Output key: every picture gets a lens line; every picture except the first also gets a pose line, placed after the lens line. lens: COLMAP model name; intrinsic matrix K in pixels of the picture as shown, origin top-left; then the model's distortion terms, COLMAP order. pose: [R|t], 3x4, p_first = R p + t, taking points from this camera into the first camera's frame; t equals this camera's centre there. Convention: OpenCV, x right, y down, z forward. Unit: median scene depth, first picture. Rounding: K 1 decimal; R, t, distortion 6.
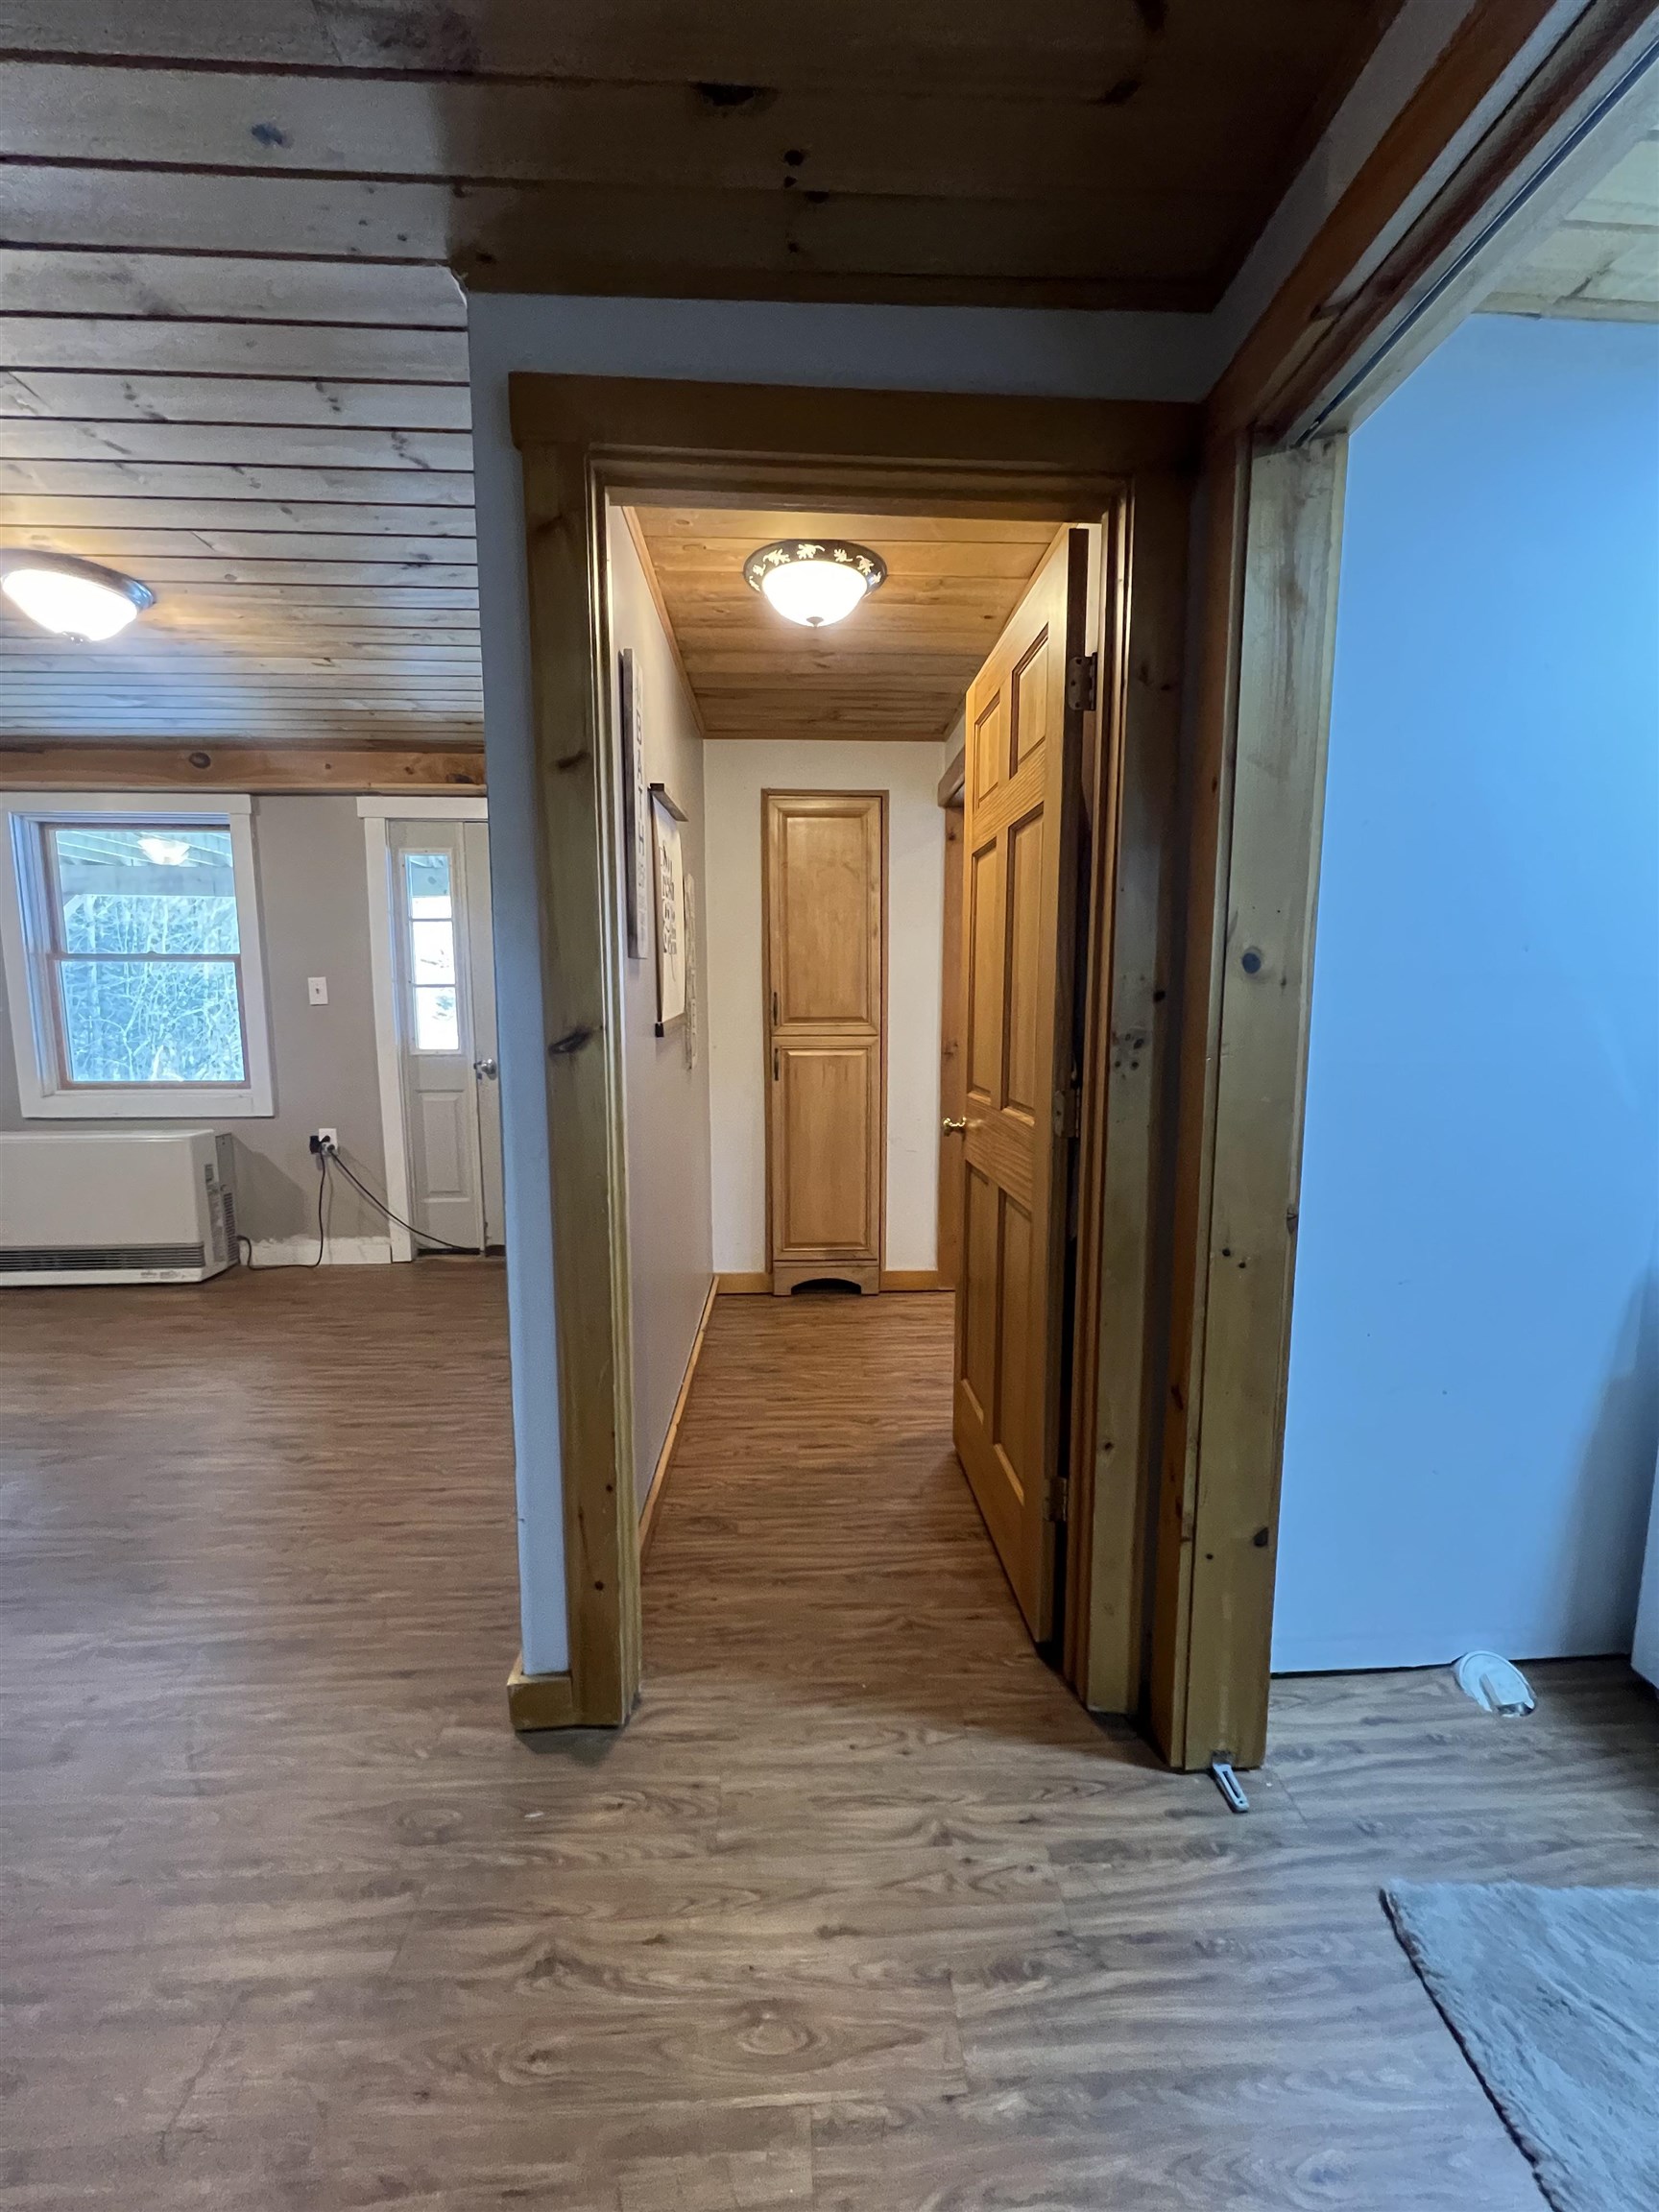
lens RADIAL K [[887.3, 0, 833.2], [0, 887.3, 1103.6], [0, 0, 1]] dist [-0.003079, 0.000705]
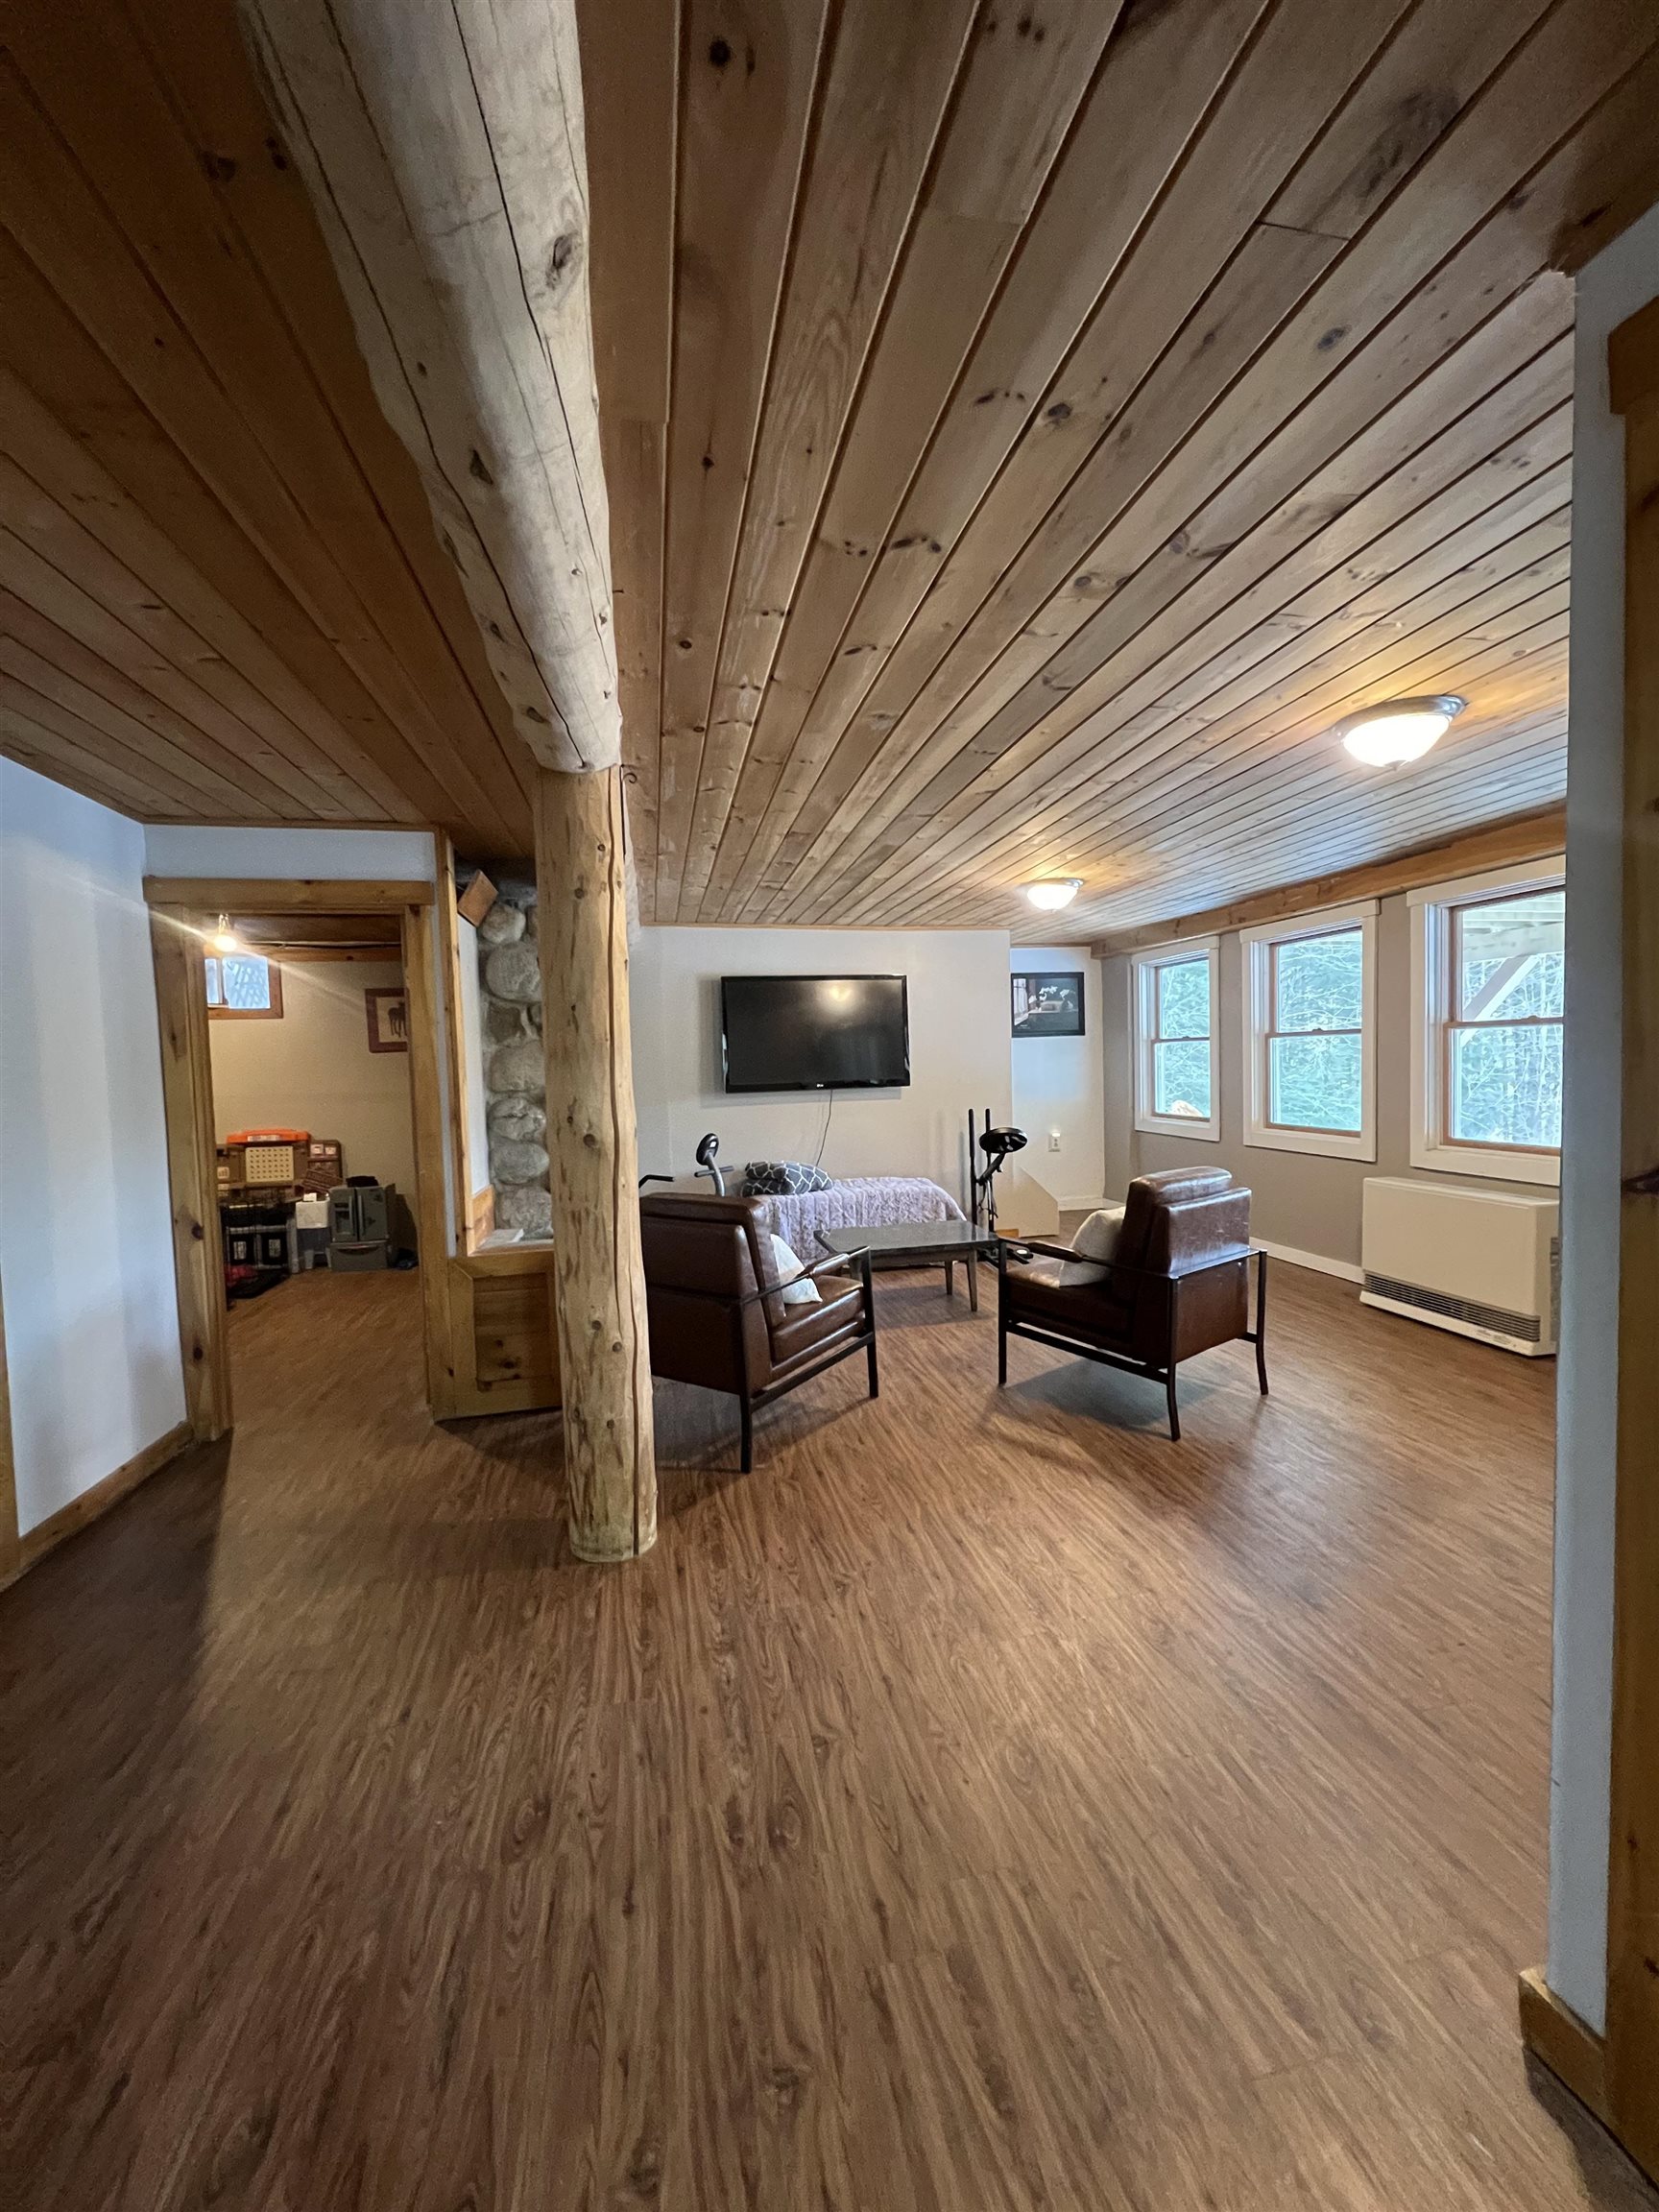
lens RADIAL K [[885.4, 0, 831.4], [0, 885.4, 1104.9], [0, 0, 1]] dist [-0.005853, 0.000701]
pose [[0.148201, 0.043862, -0.987984, 0.190536], [-0.090372, 0.995437, 0.030637, -0.056472], [0.984819, 0.084746, 0.151489, 0.142556]]
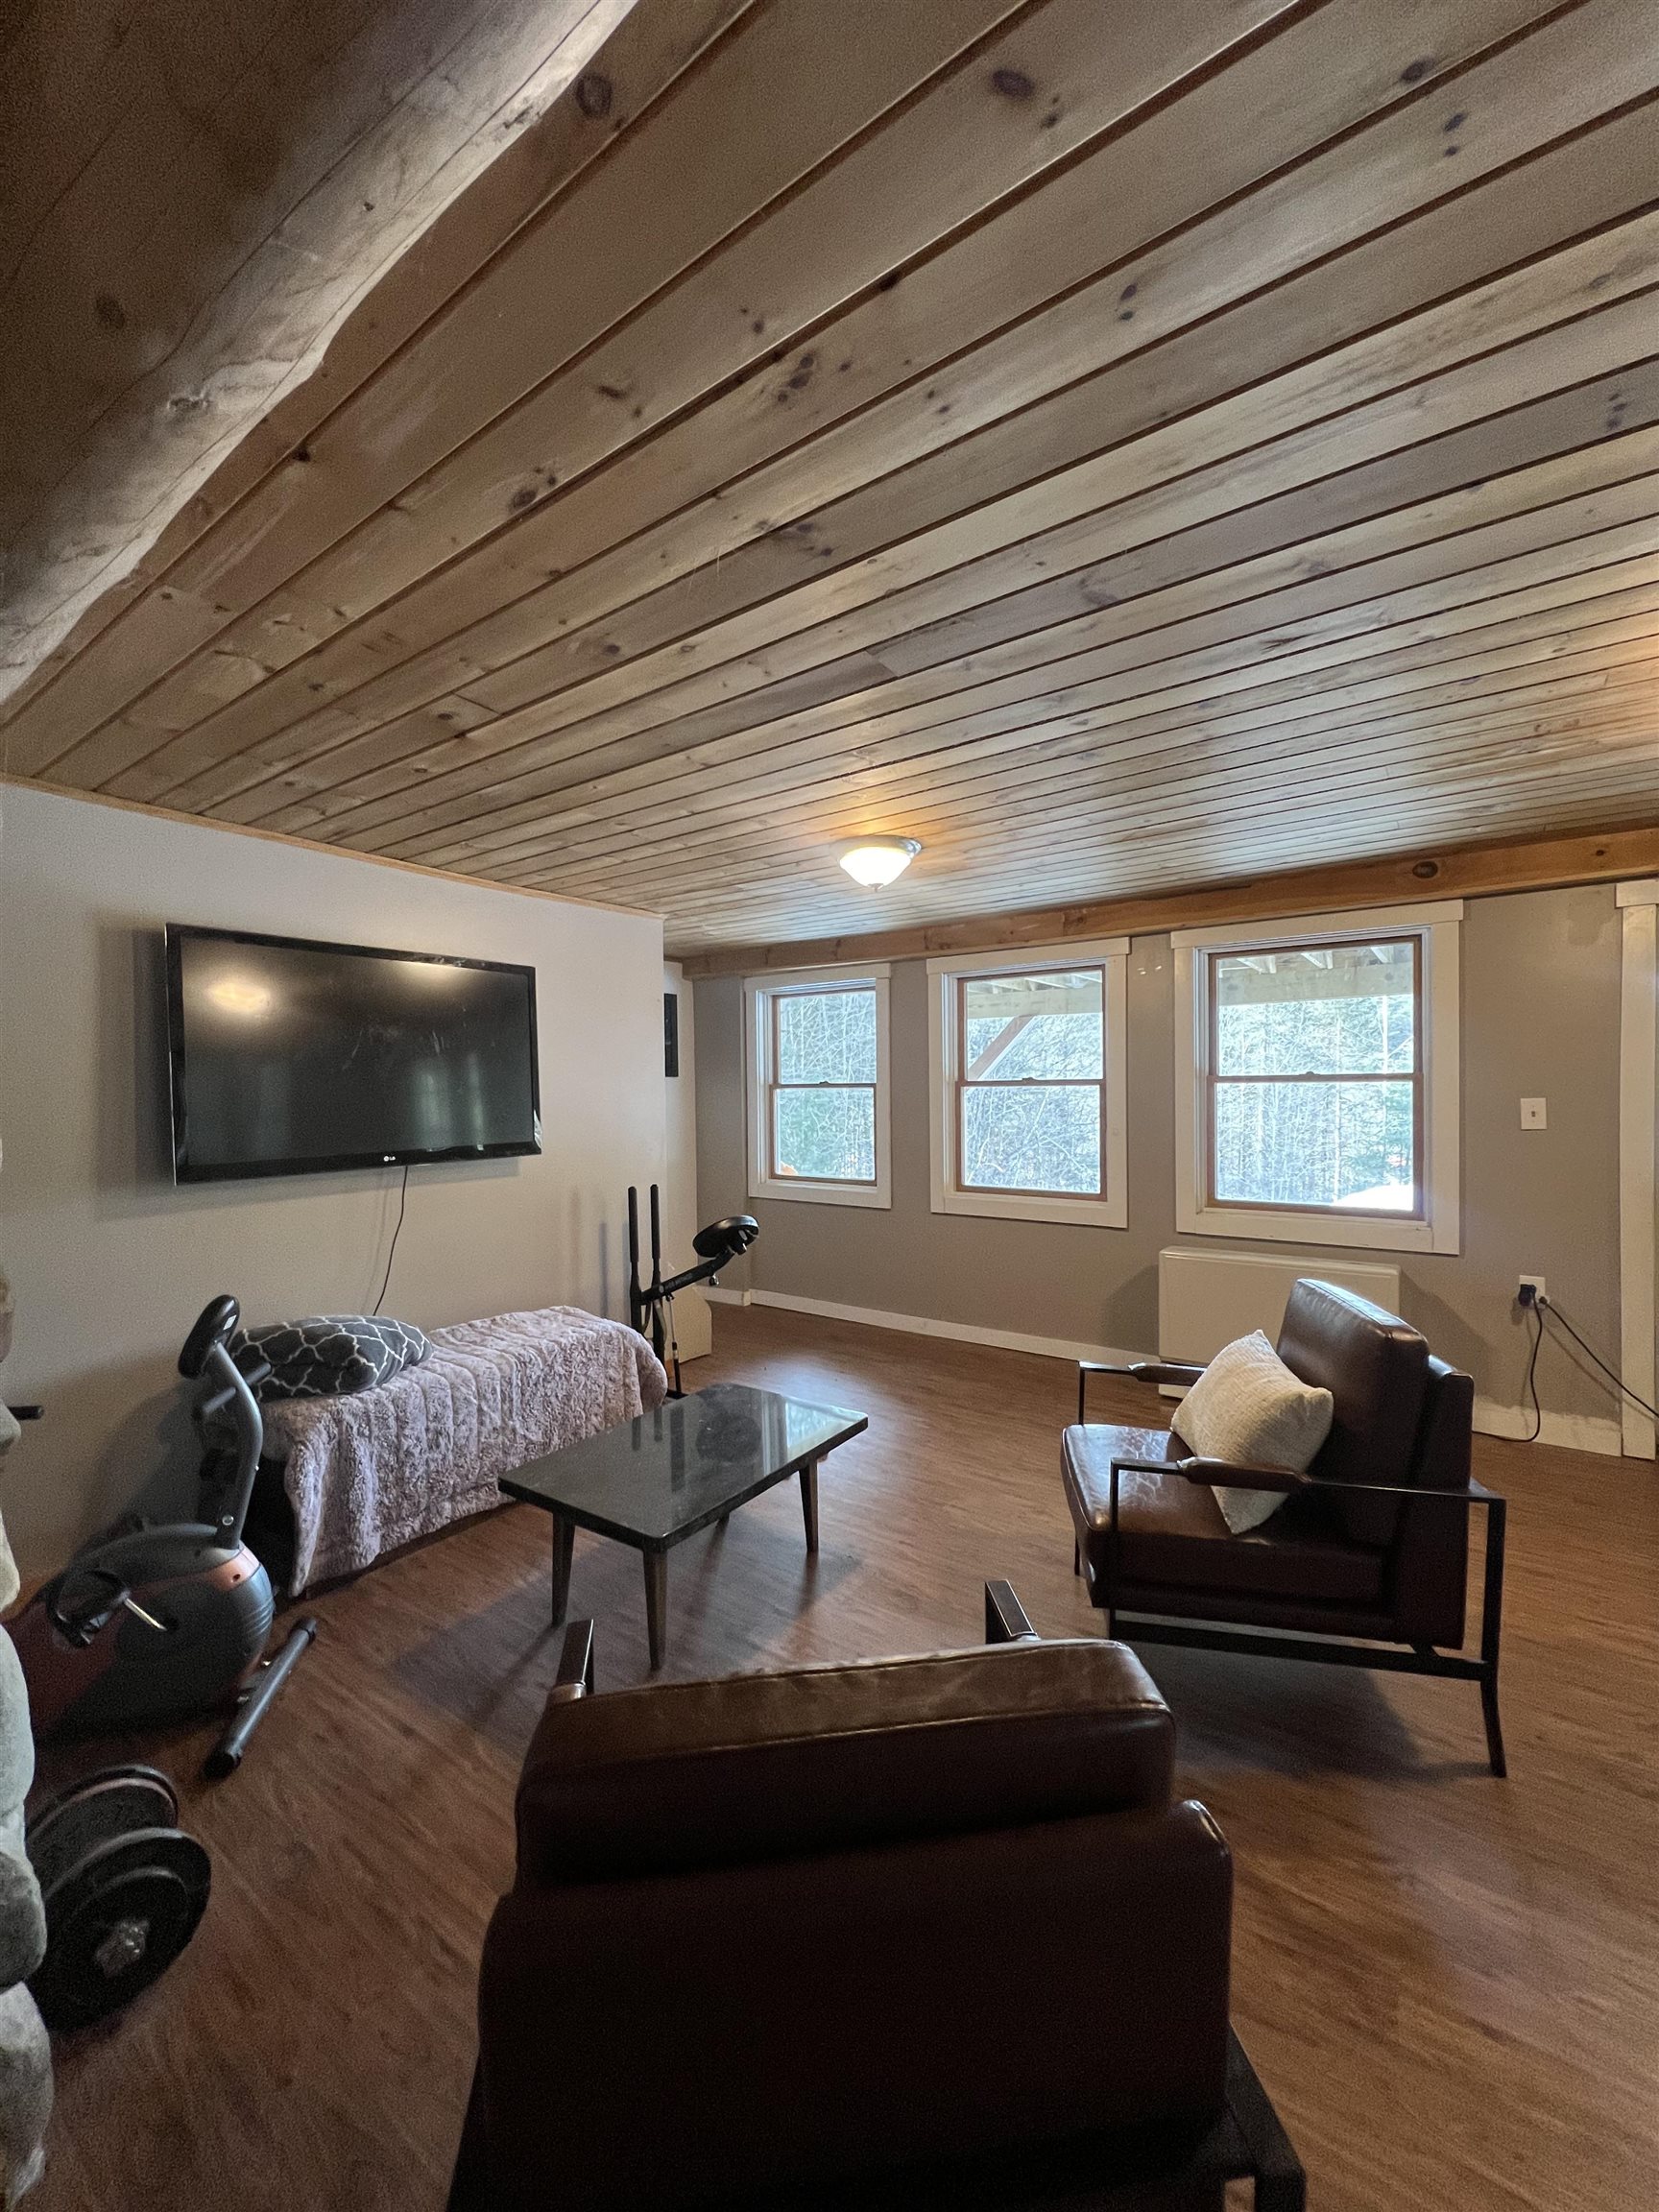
lens RADIAL K [[887.3, 0, 836.2], [0, 887.3, 1103.4], [0, 0, 1]] dist [-0.003079, 0.000705]
pose [[0.778917, -0.000026, -0.627127, -1.048853], [-0.063599, 0.994841, -0.079035, -0.049590], [0.623893, 0.101446, 0.774897, -0.146892]]
